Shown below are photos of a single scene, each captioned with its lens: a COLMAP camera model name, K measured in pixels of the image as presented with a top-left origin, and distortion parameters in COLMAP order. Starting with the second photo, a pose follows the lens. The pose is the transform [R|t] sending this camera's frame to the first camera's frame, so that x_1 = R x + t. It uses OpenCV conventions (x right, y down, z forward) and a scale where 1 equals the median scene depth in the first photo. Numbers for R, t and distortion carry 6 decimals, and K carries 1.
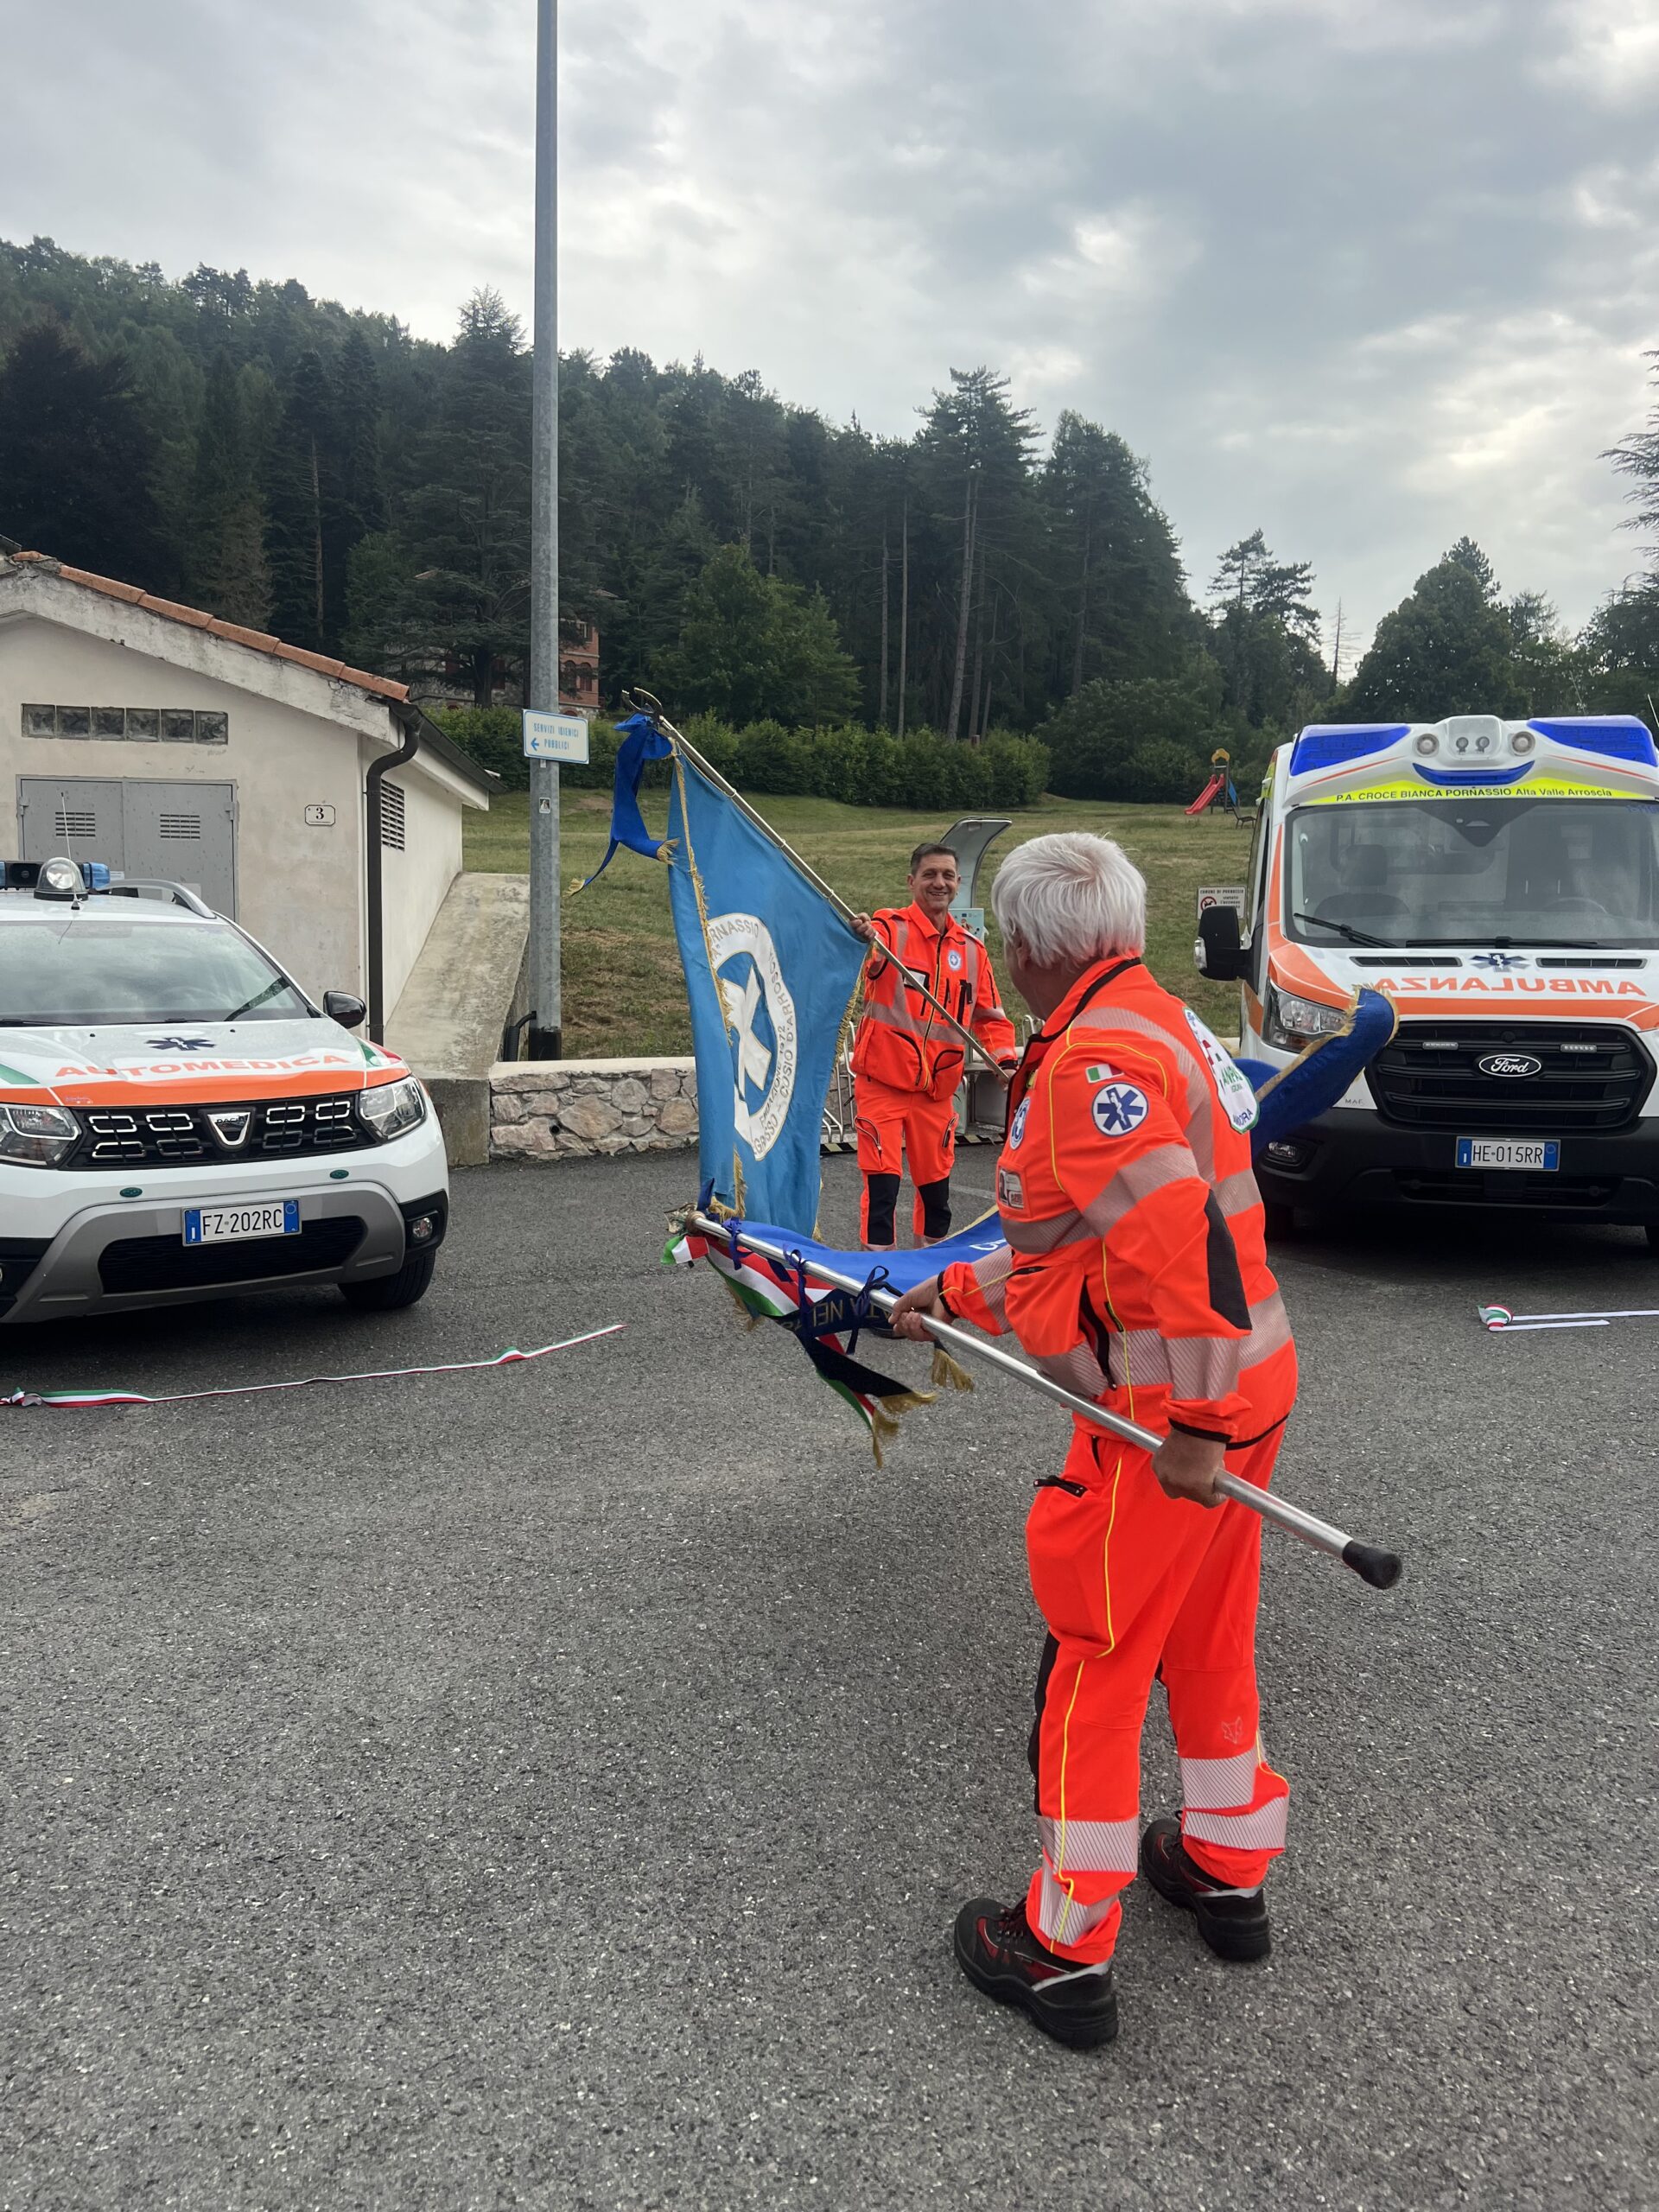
lens RADIAL K [[1694.2, 0, 821.1], [0, 1694.2, 1122.7], [0, 0, 1]] dist [0.051737, -0.047297]
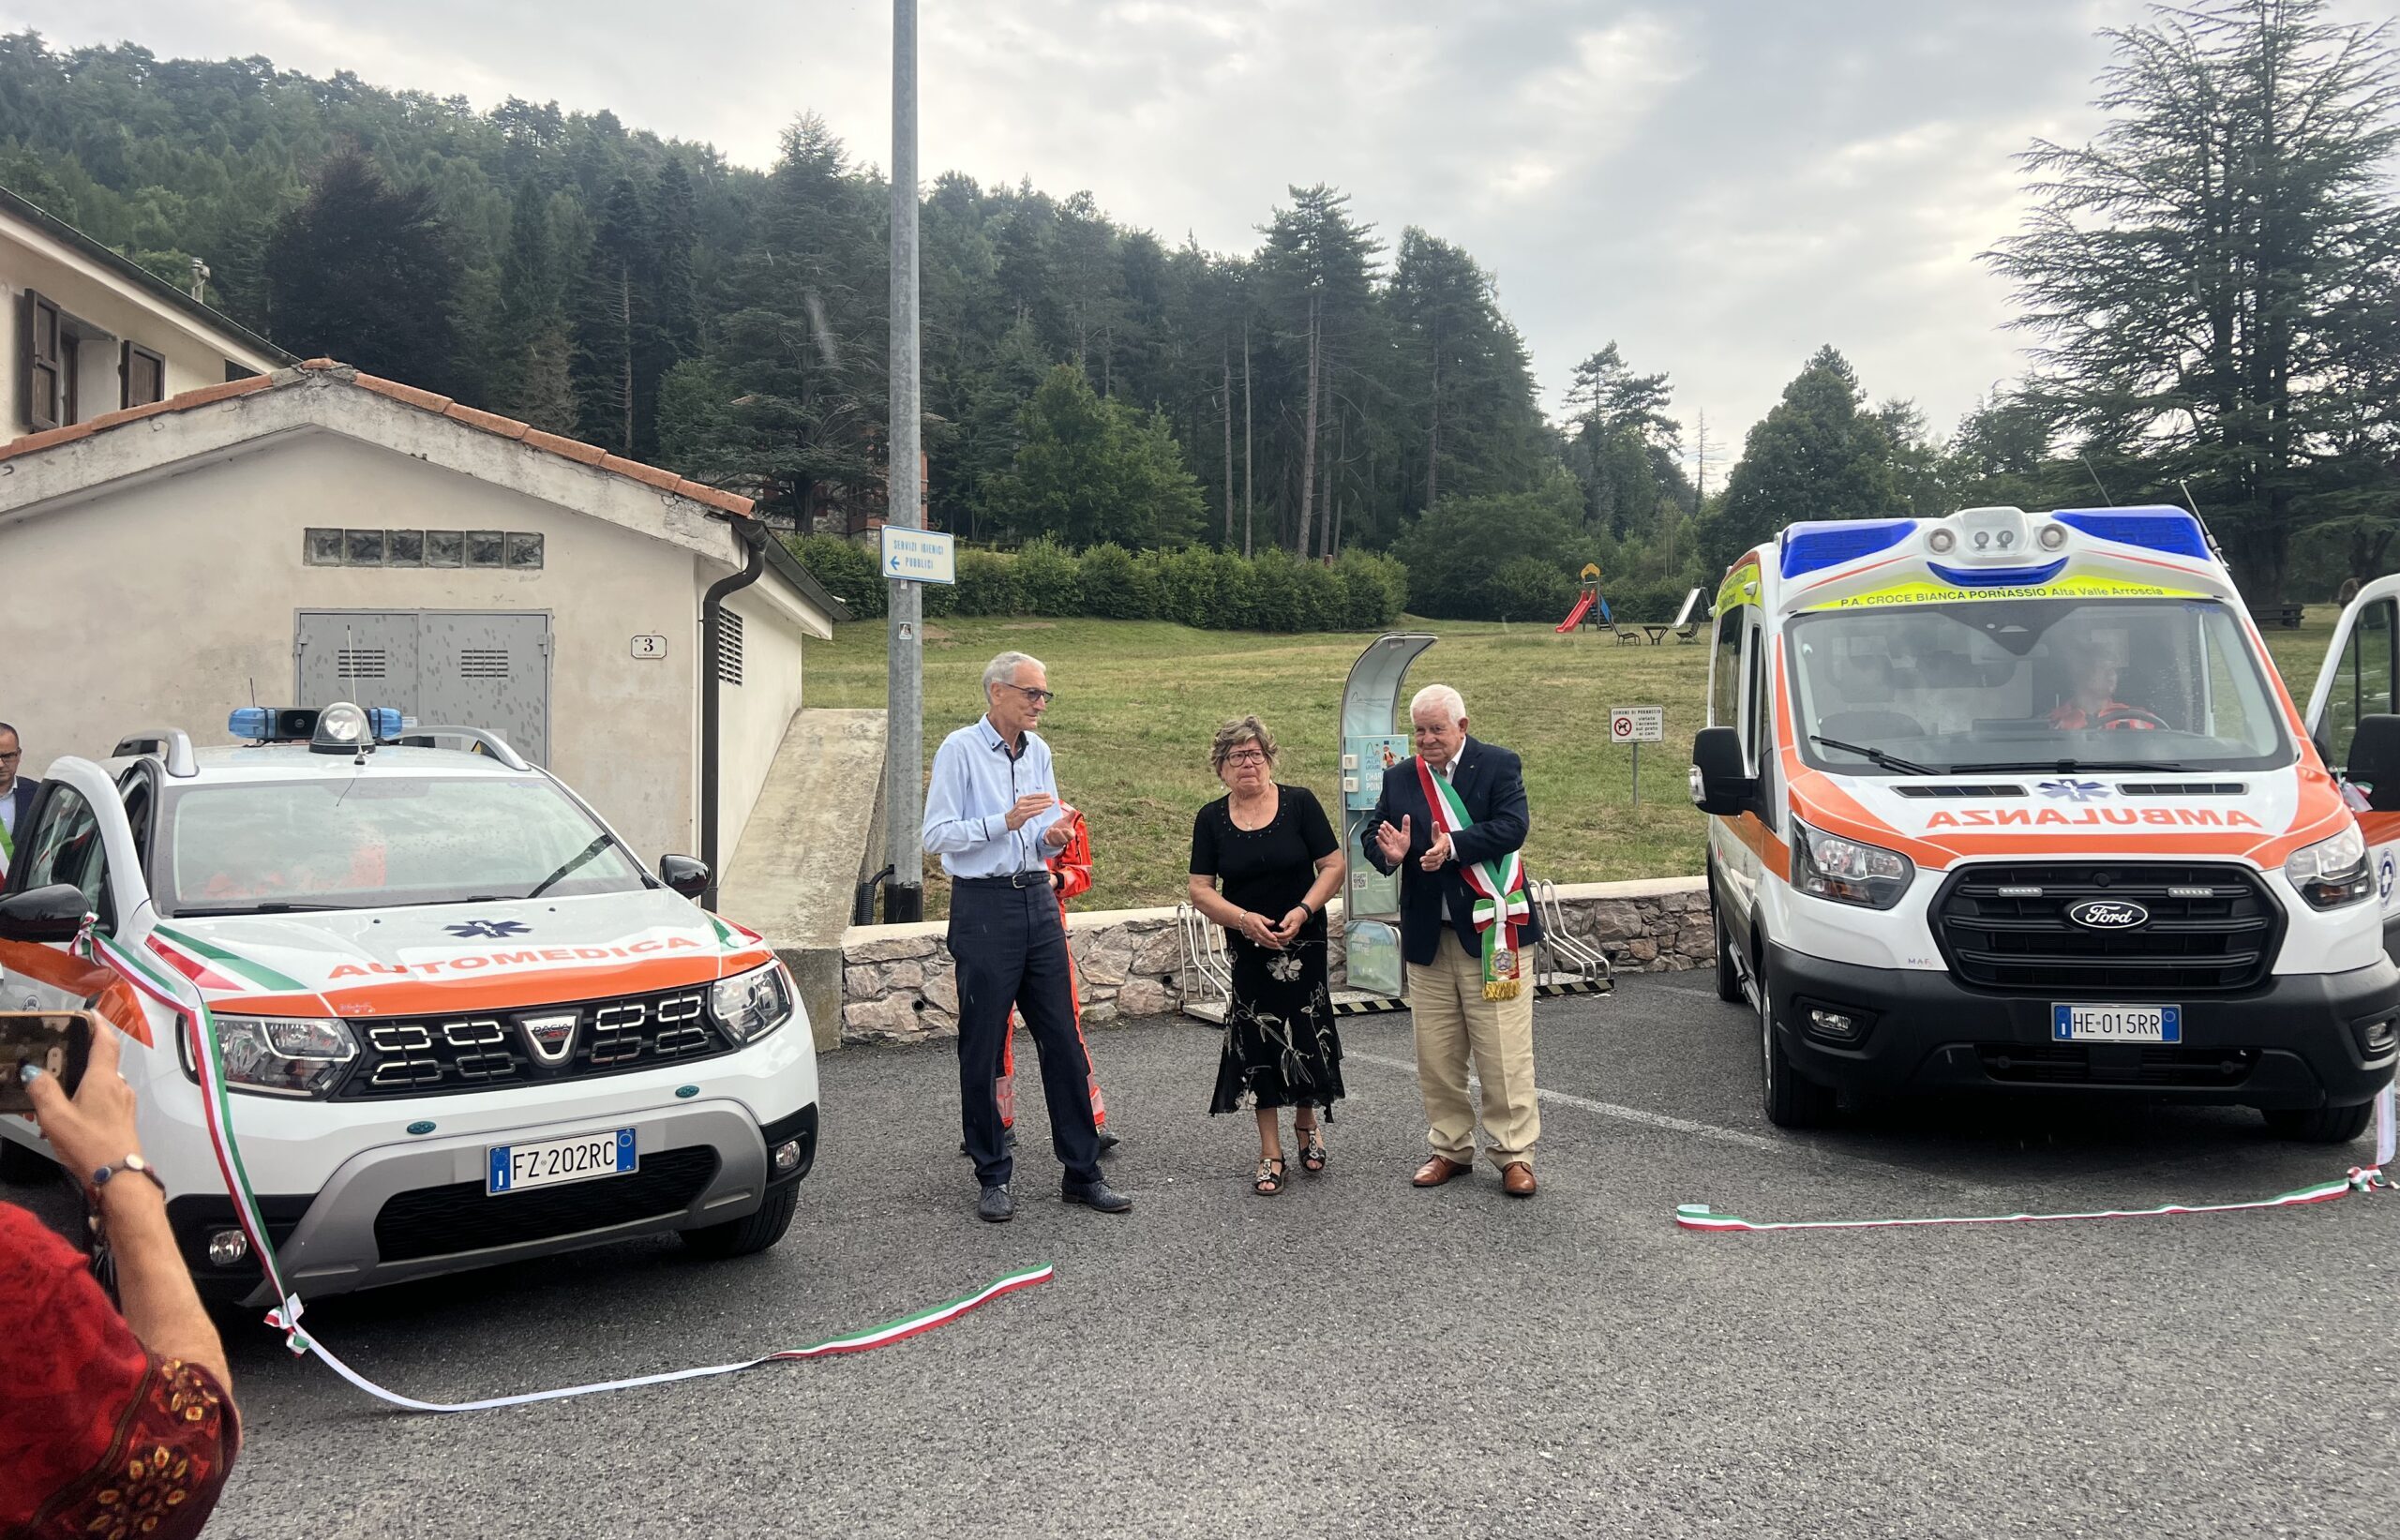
lens RADIAL K [[1832.7, 0, 1209.1], [0, 1832.7, 731.0], [0, 0, 1]] dist [0.062897, -0.067149]
pose [[0.999481, -0.020937, 0.024476, -0.035254], [0.023932, 0.991321, -0.129270, -0.011072], [-0.021557, 0.129789, 0.991307, 0.075359]]
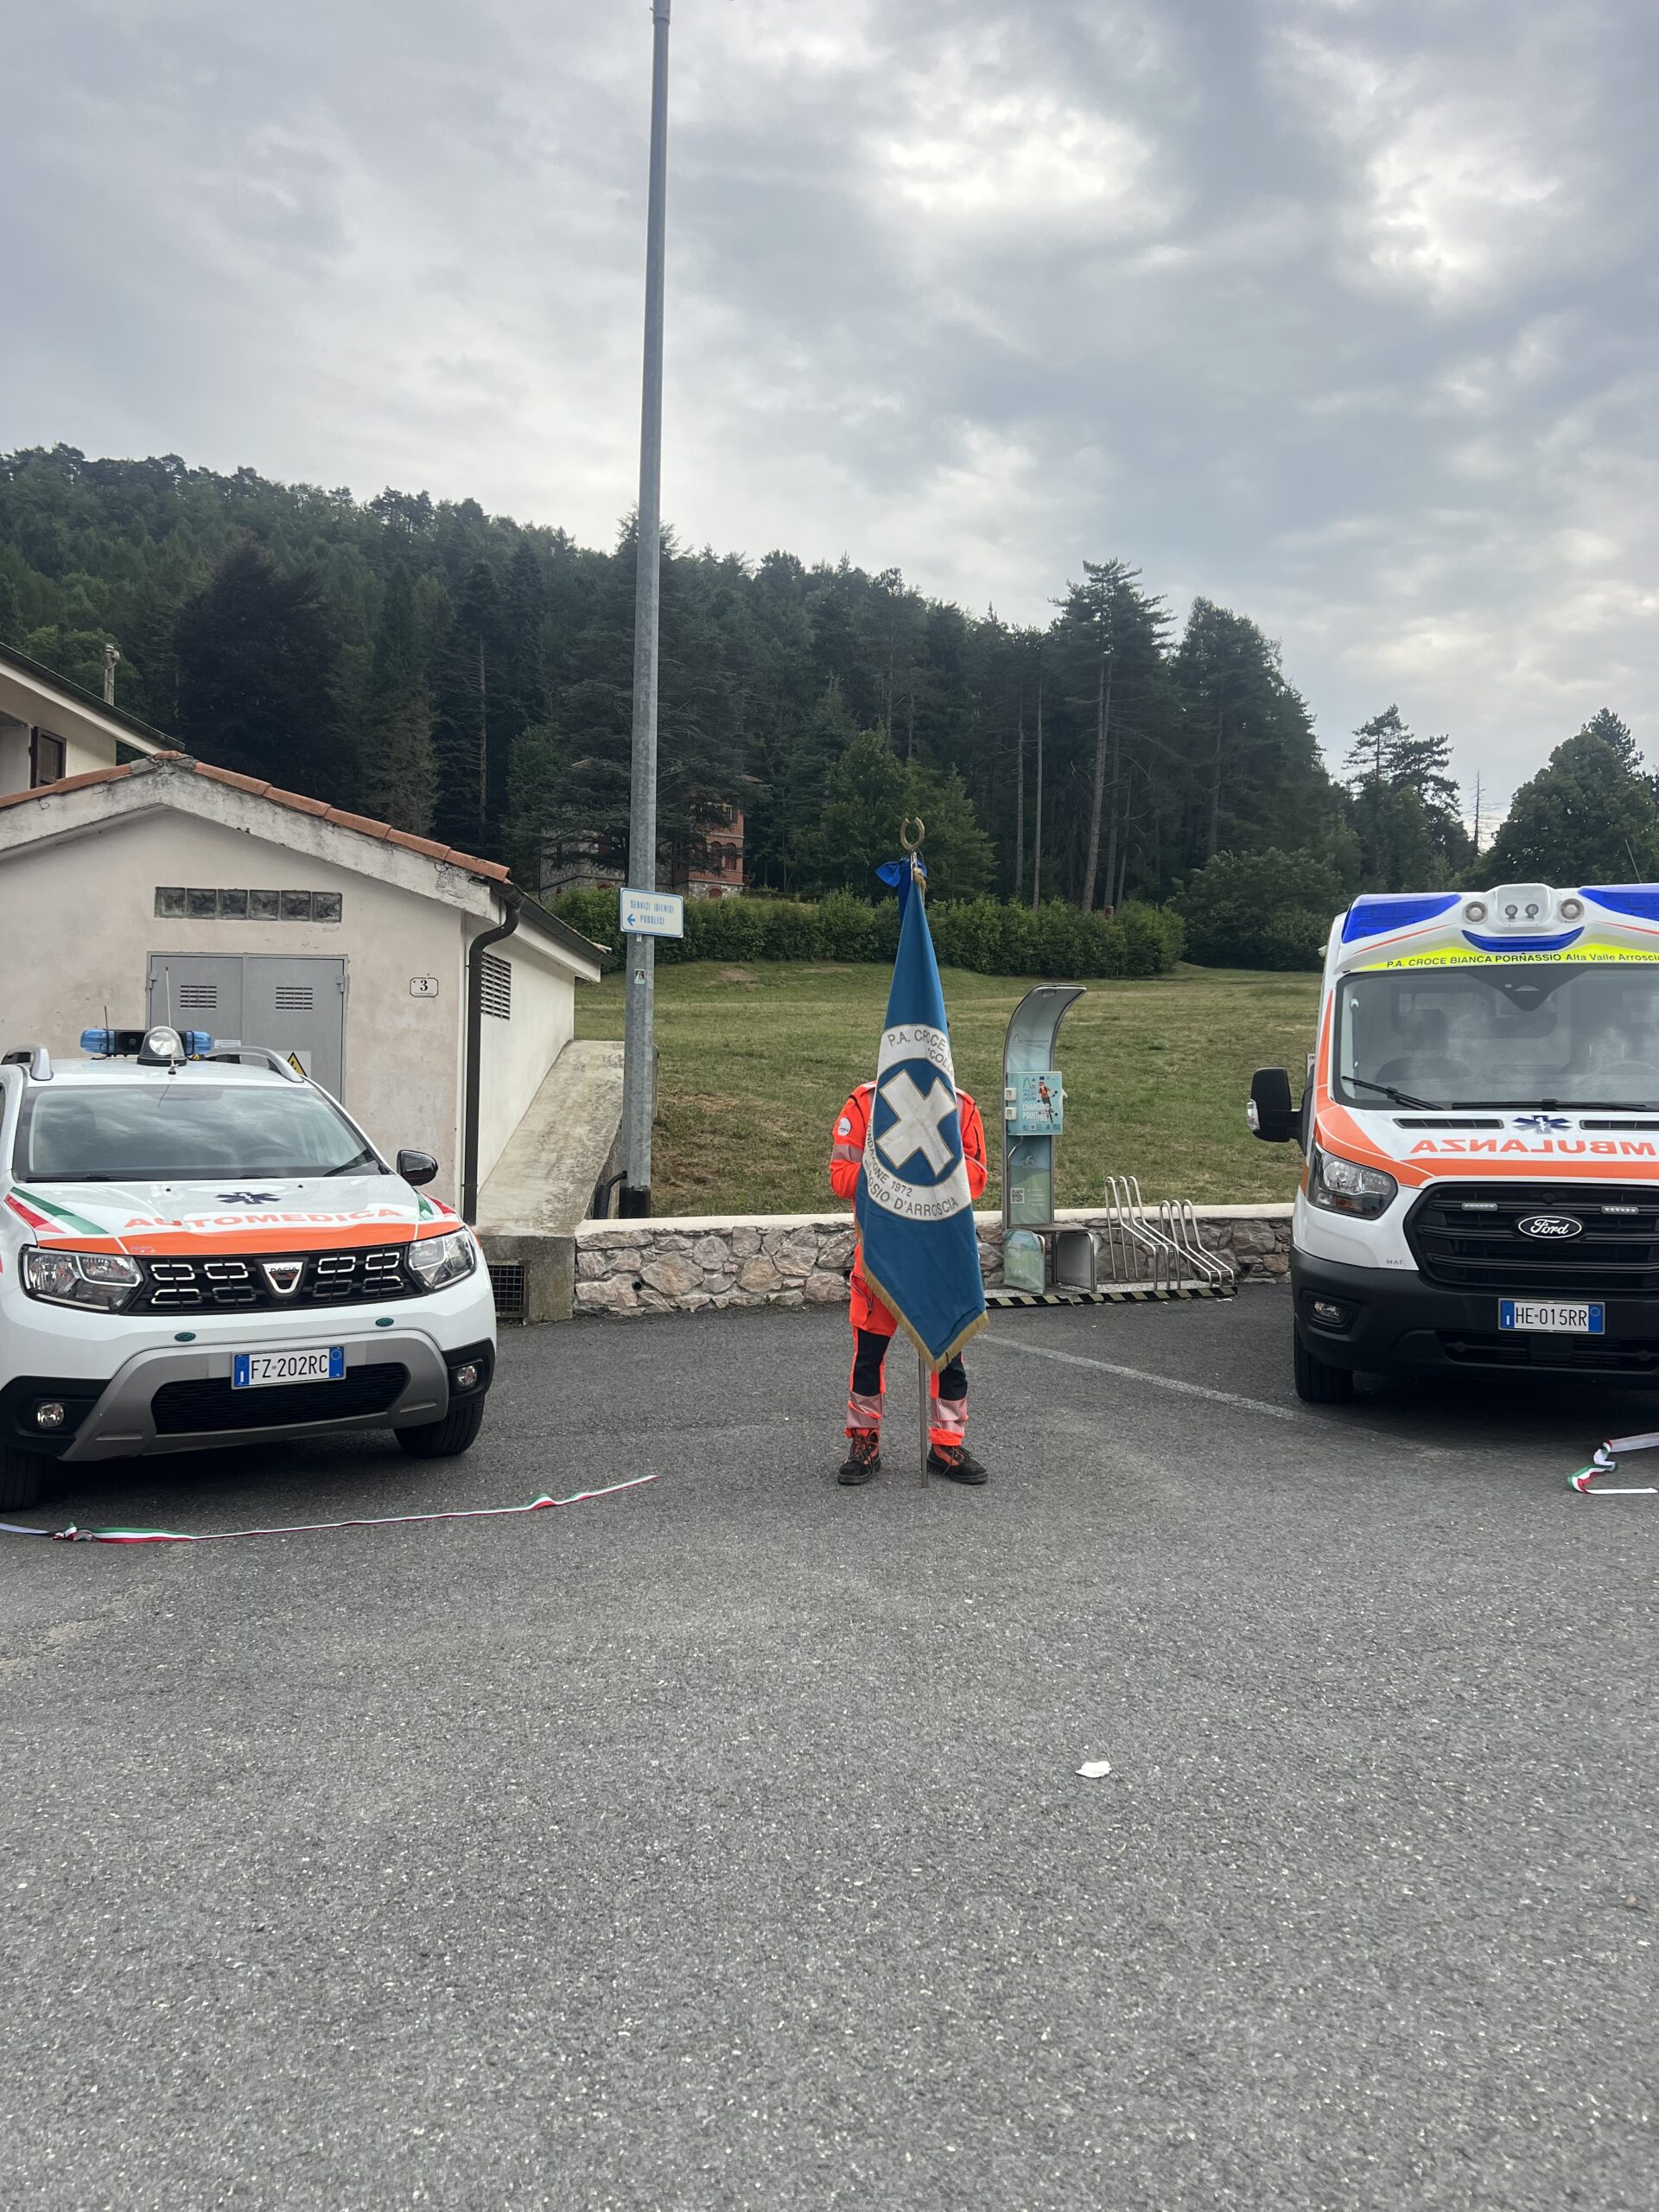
lens RADIAL K [[1686.3, 0, 829.5], [0, 1686.3, 1106.0], [0, 0, 1]] dist [0.061897, -0.065163]
pose [[0.996961, 0.000136, -0.077908, 0.042221], [-0.008518, 0.994195, -0.107259, 0.004412], [0.077441, 0.107596, 0.991174, -0.017786]]
